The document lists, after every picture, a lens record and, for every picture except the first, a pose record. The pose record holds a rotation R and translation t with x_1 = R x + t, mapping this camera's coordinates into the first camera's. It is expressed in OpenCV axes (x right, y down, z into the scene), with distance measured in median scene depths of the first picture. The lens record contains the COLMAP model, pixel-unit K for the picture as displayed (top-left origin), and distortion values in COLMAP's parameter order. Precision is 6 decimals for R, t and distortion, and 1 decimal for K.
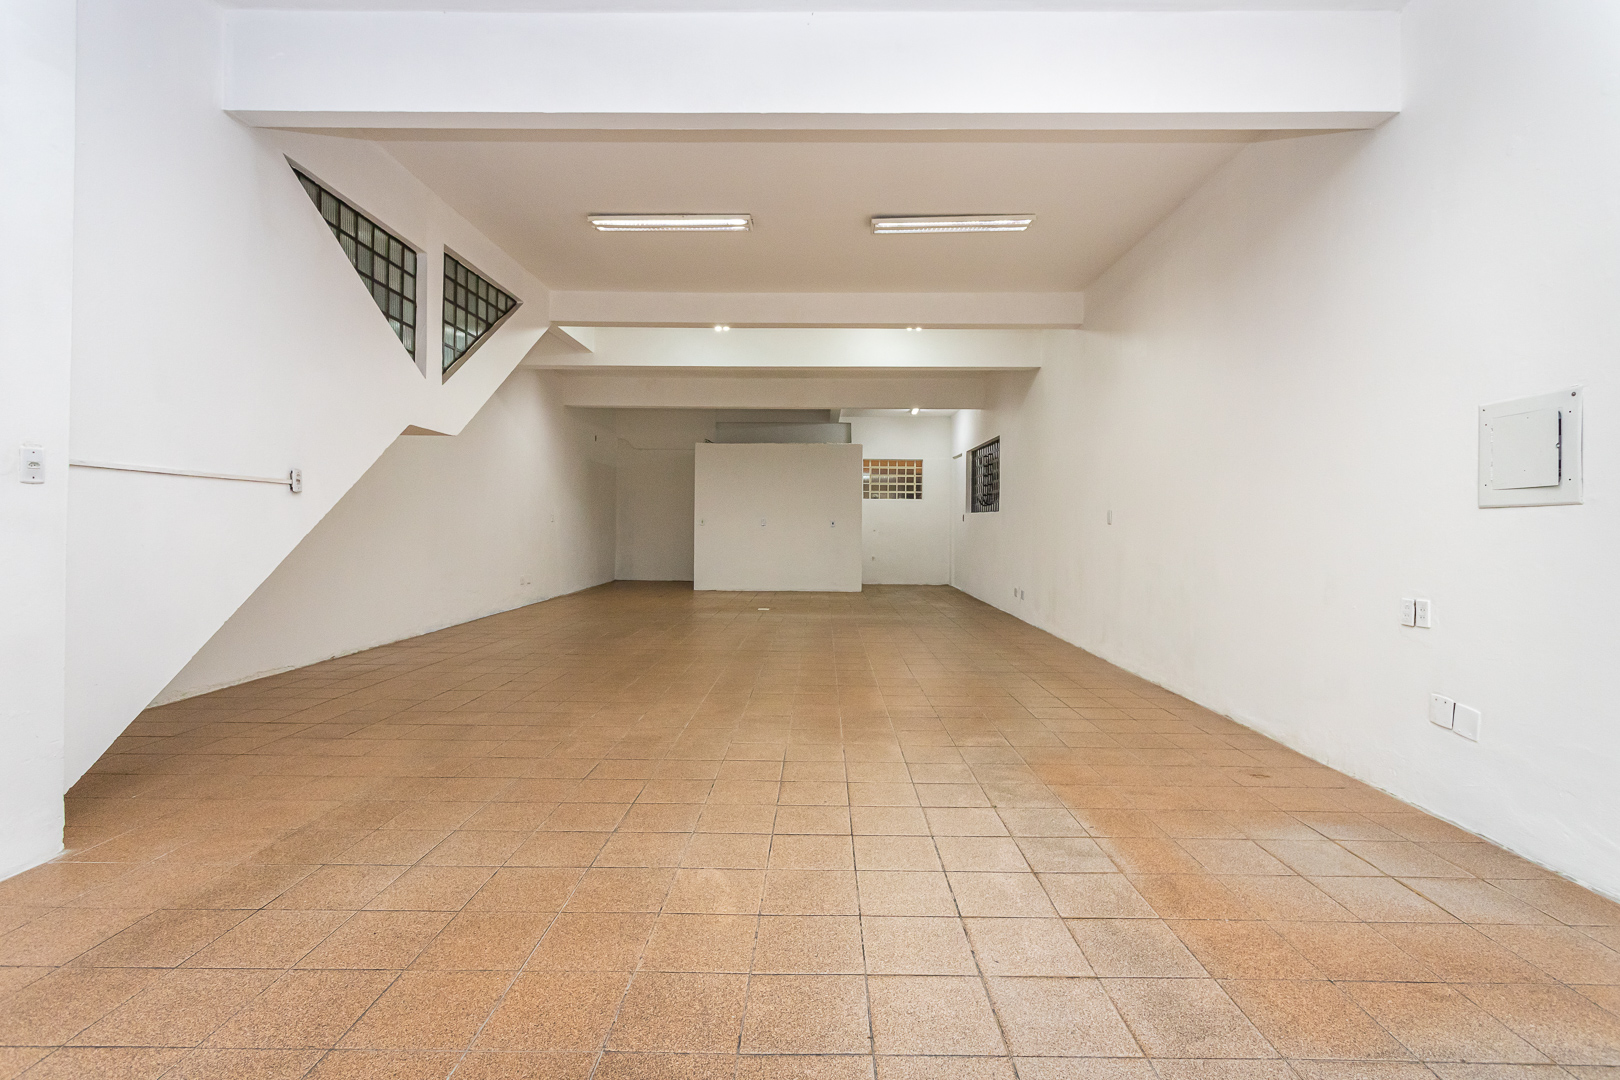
lens RADIAL K [[767.3, 0, 820.5], [0, 767.3, 530.6], [0, 0, 1]] dist [-0.001847, 0.001689]
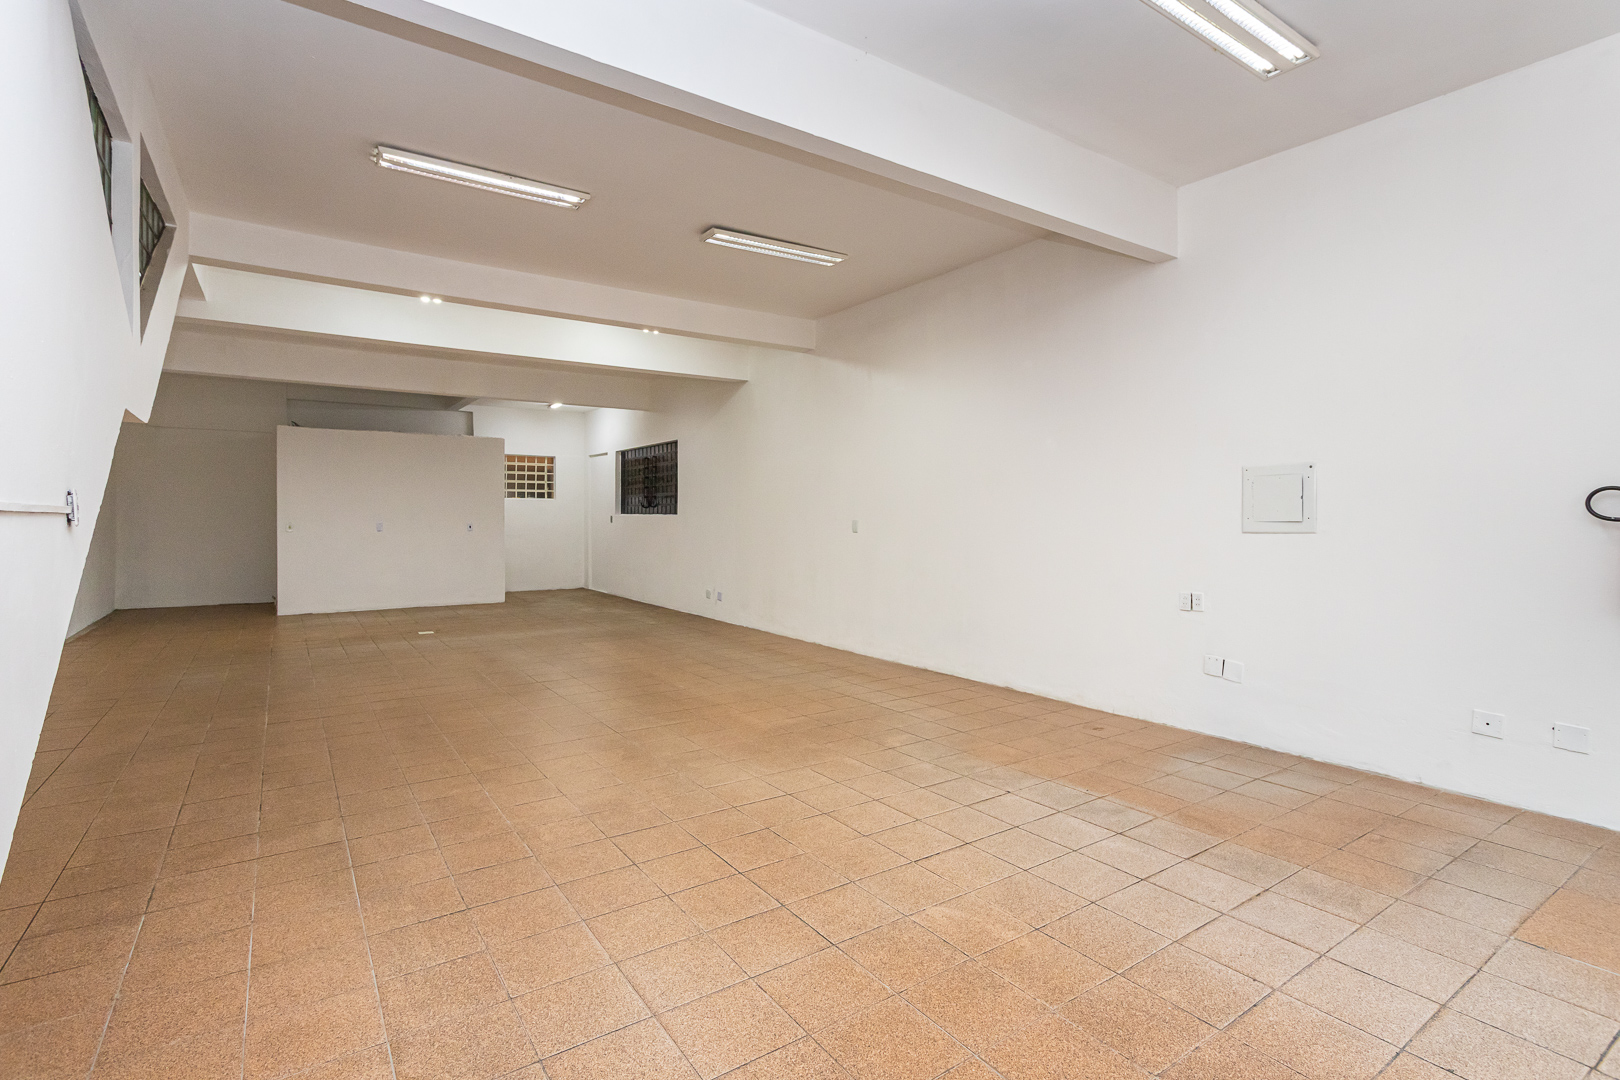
lens RADIAL K [[767.3, 0, 823.3], [0, 767.3, 534.3], [0, 0, 1]] dist [-0.001847, 0.001689]
pose [[0.816531, -0.019808, 0.576962, -0.288190], [0.009978, 0.999746, 0.020201, -0.026275], [-0.577216, -0.010738, 0.816521, 0.088238]]
